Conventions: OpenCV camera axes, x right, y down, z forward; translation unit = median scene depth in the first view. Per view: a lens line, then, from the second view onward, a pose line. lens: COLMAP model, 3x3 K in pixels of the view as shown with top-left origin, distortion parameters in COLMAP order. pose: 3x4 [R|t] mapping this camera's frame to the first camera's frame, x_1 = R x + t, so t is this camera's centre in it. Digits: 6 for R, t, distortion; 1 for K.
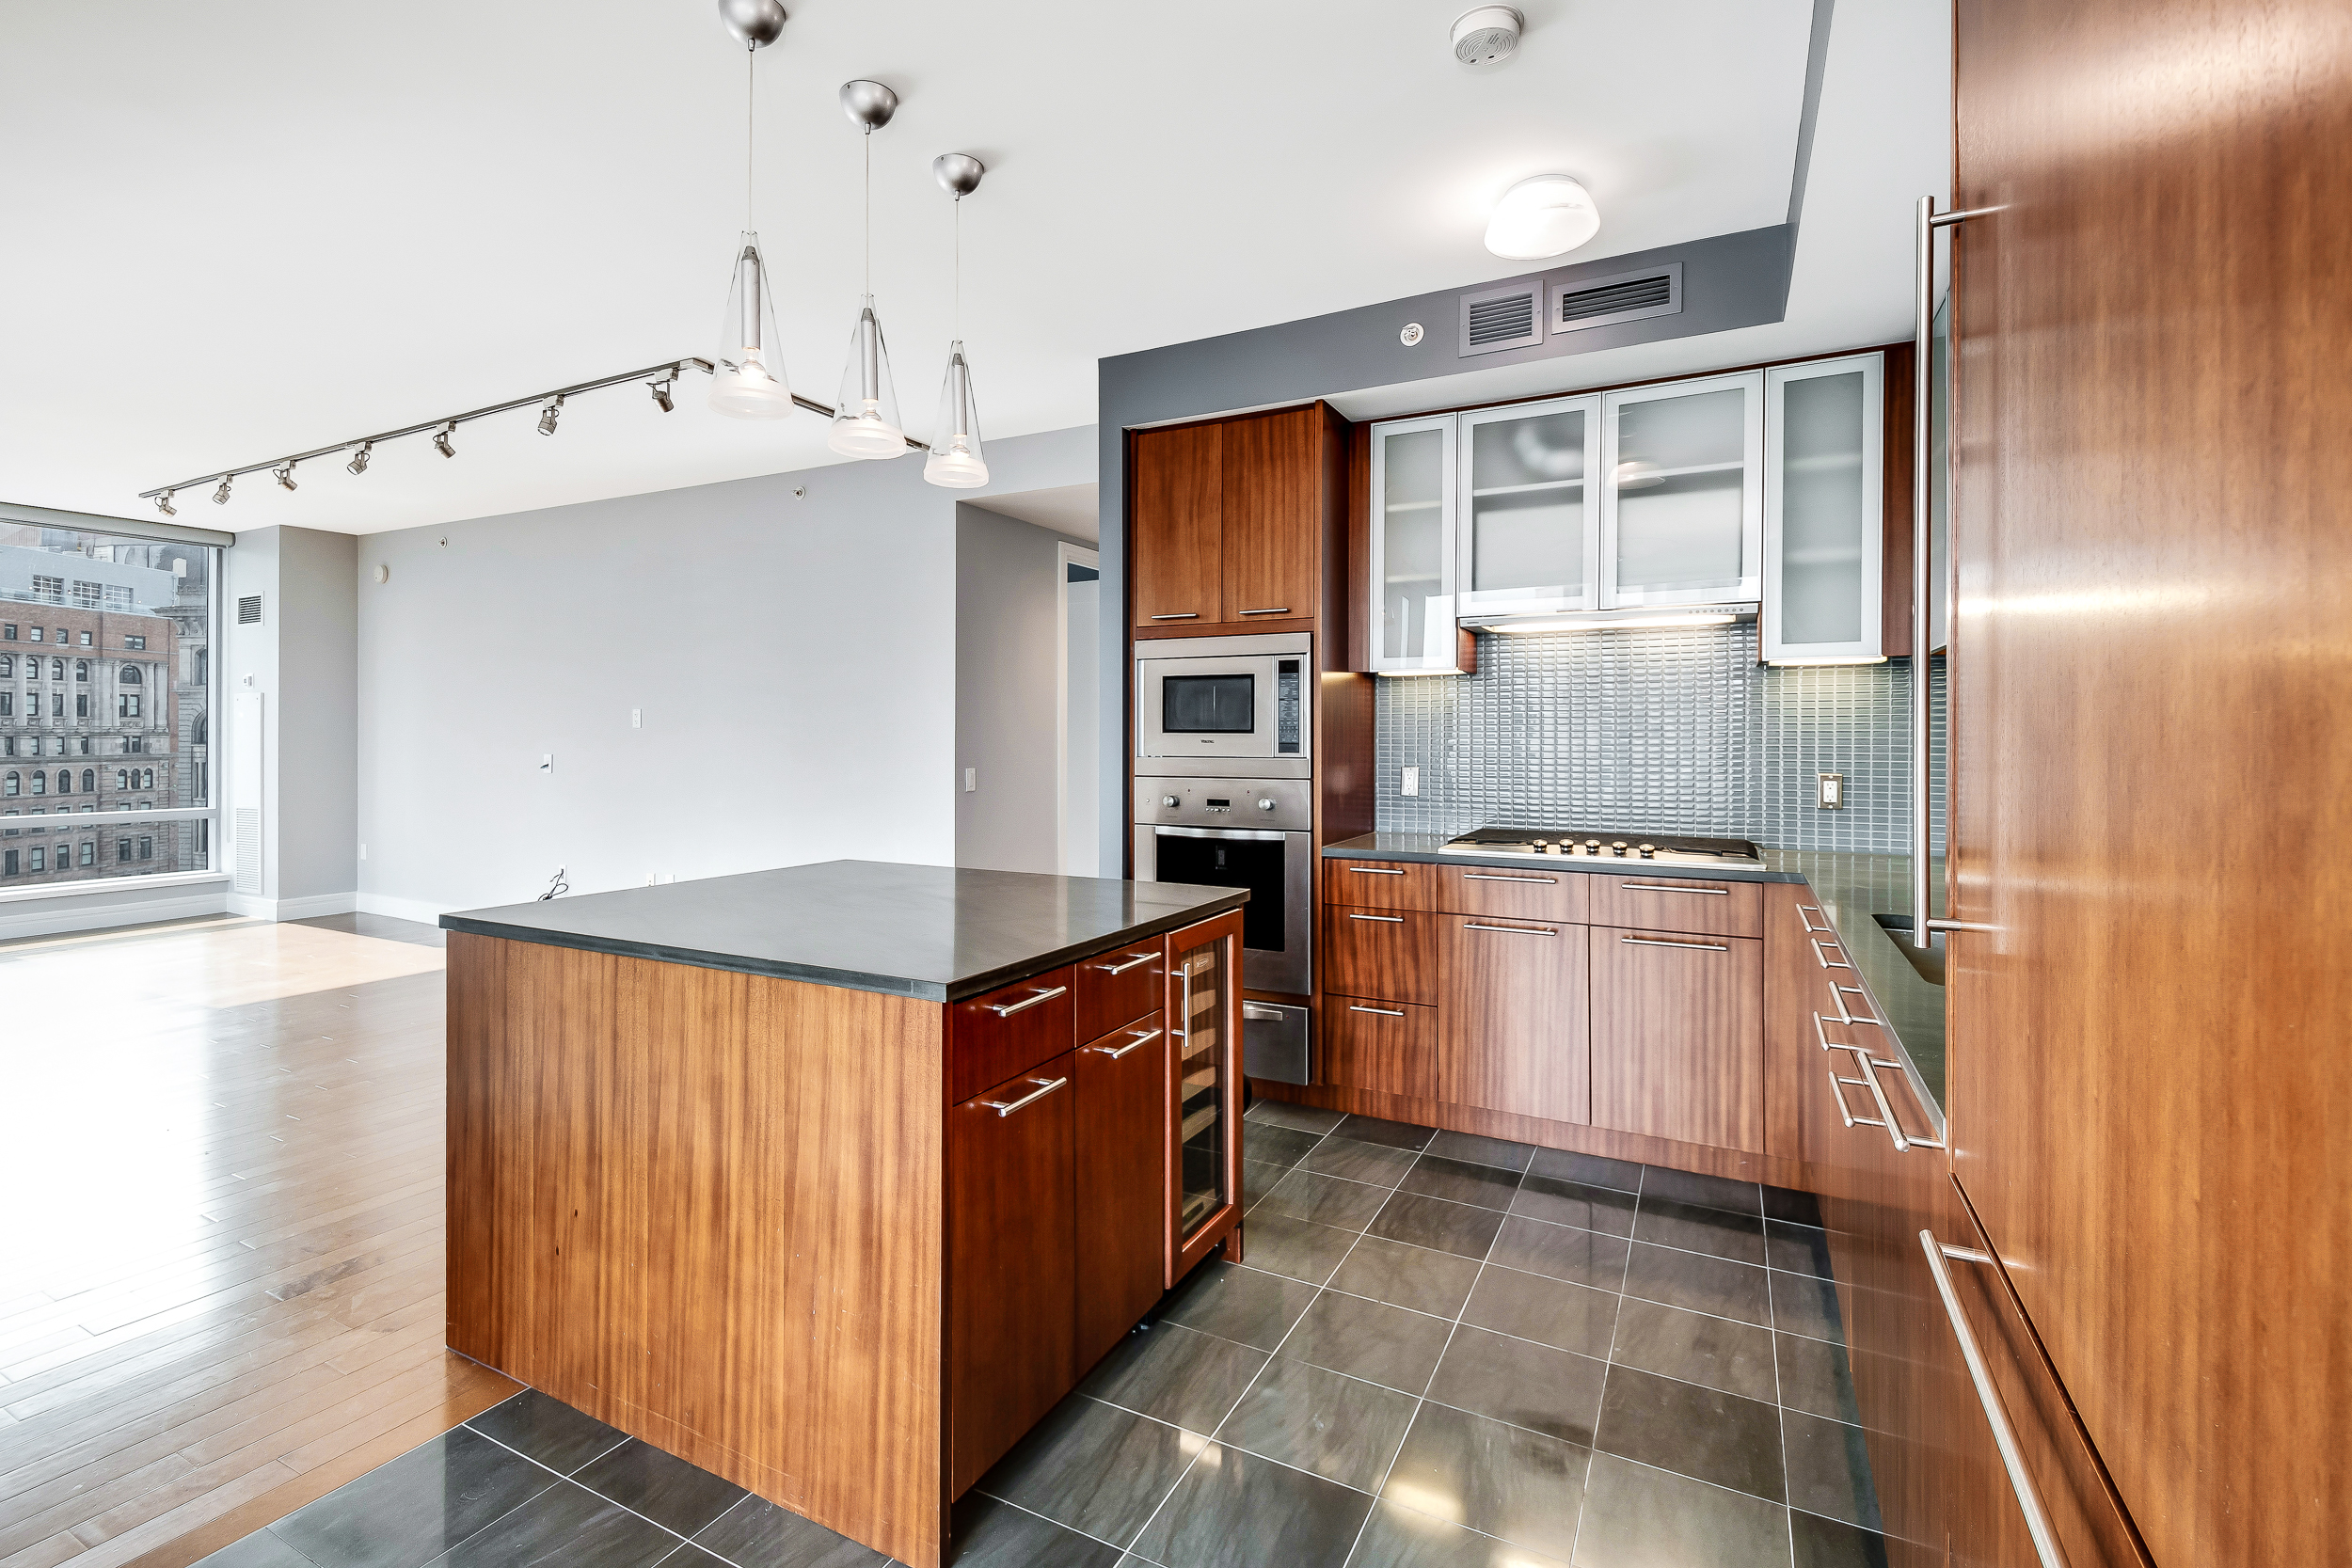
lens RADIAL K [[1067.1, 0, 1119.7], [0, 1067.1, 755.5], [0, 0, 1]] dist [-0.003257, -0.012295]
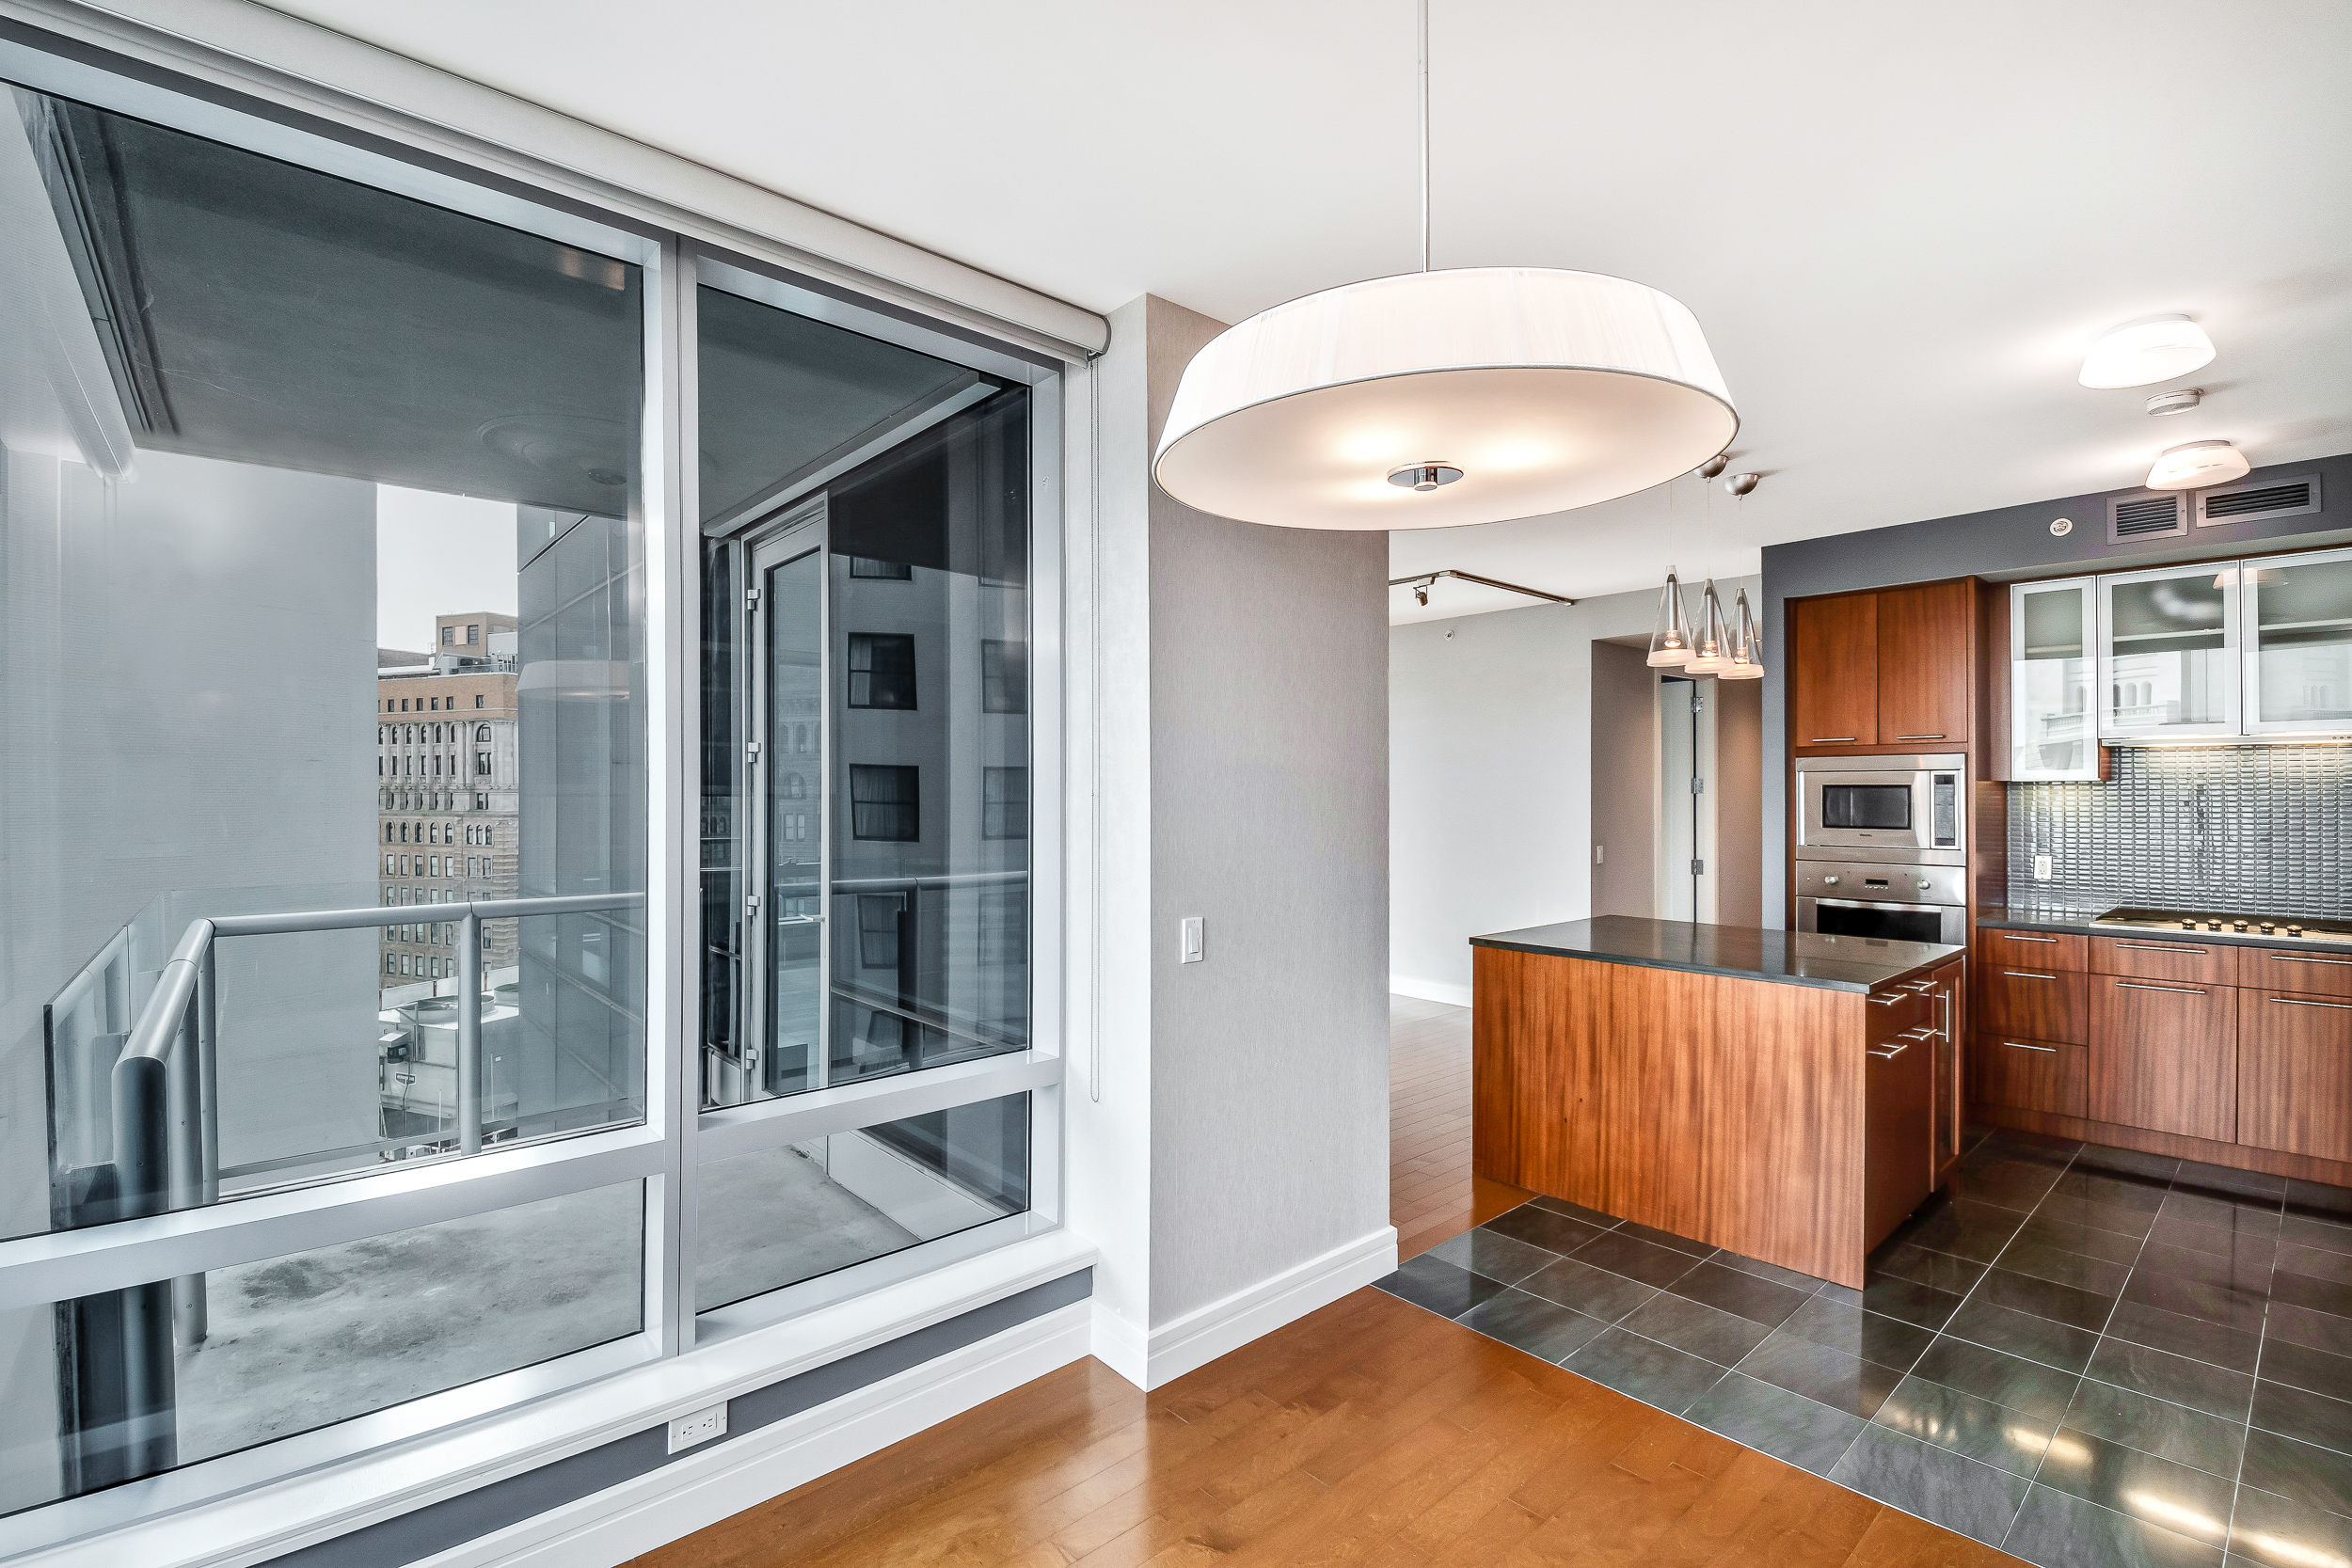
lens RADIAL K [[1067.1, 0, 1101.2], [0, 1067.1, 793.0], [0, 0, 1]] dist [-0.003257, -0.012295]
pose [[0.936068, -0.000775, -0.351818, -0.381626], [-0.004017, 0.999909, -0.012891, -0.049664], [0.351796, 0.013481, 0.935980, -0.630658]]
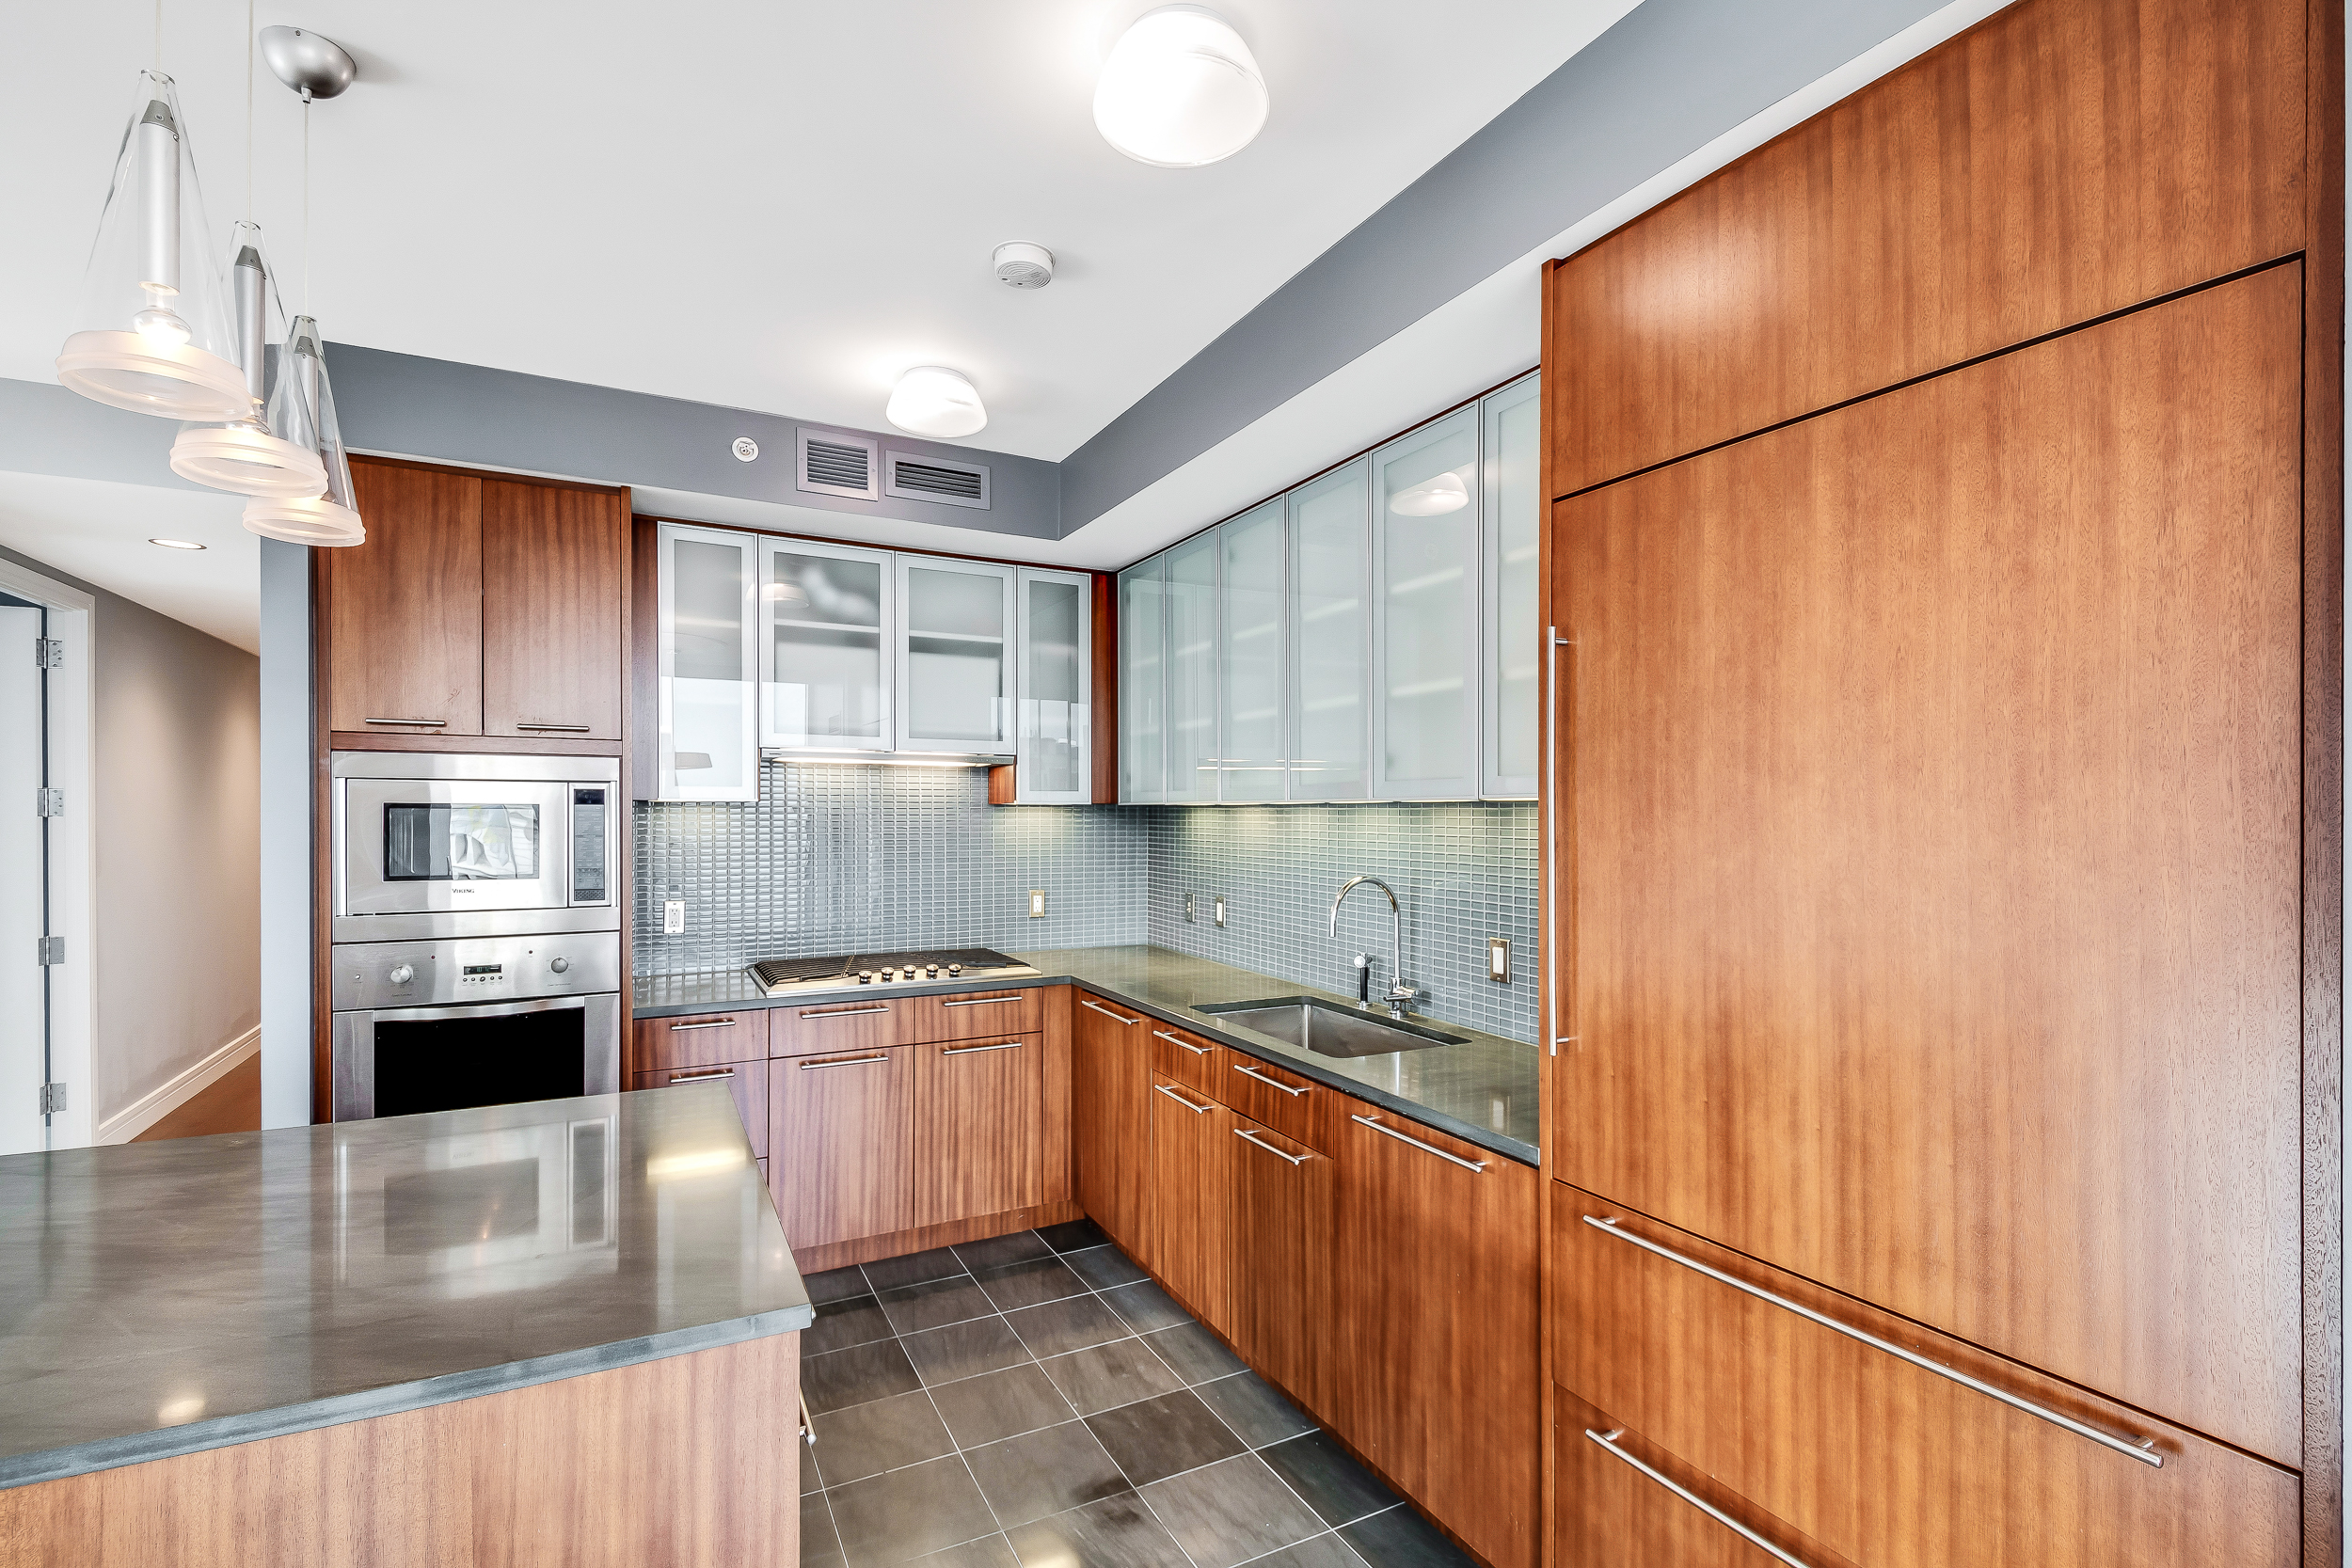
lens RADIAL K [[1067.1, 0, 1211.2], [0, 1067.1, 811.4], [0, 0, 1]] dist [-0.003257, -0.012295]
pose [[0.518325, 0.002828, 0.855179, -0.324427], [0.011166, 0.999887, -0.010074, -0.062568], [-0.855111, 0.014770, 0.518235, 0.166952]]
